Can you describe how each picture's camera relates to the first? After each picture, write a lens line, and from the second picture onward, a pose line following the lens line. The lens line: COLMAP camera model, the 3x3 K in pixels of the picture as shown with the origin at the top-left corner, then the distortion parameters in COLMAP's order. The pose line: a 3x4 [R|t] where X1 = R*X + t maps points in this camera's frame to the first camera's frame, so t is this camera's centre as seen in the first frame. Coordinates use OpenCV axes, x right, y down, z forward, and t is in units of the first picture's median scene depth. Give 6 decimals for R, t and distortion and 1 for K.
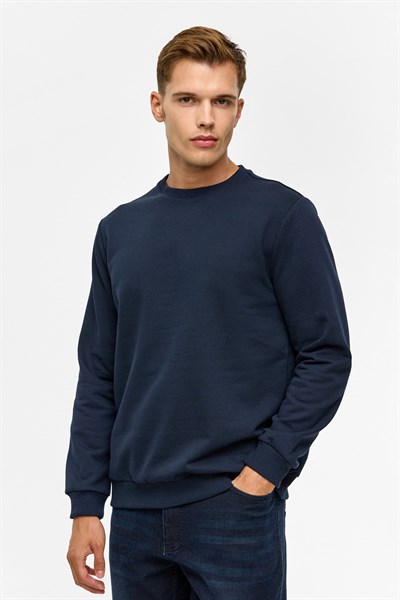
lens RADIAL K [[1407.2, 0, 200.3], [0, 1407.2, 286.7], [0, 0, 1]] dist [0.153031, 0.000000]
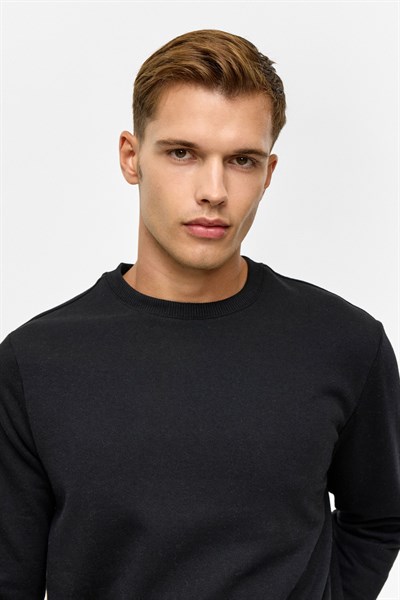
lens RADIAL K [[1407.2, 0, 201.3], [0, 1407.2, 299.1], [0, 0, 1]] dist [0.153031, 0.000000]
pose [[0.997323, 0.071111, 0.017052, -0.006936], [-0.071099, 0.997468, -0.001327, -0.073716], [-0.017103, 0.000111, 0.999854, 0.433177]]
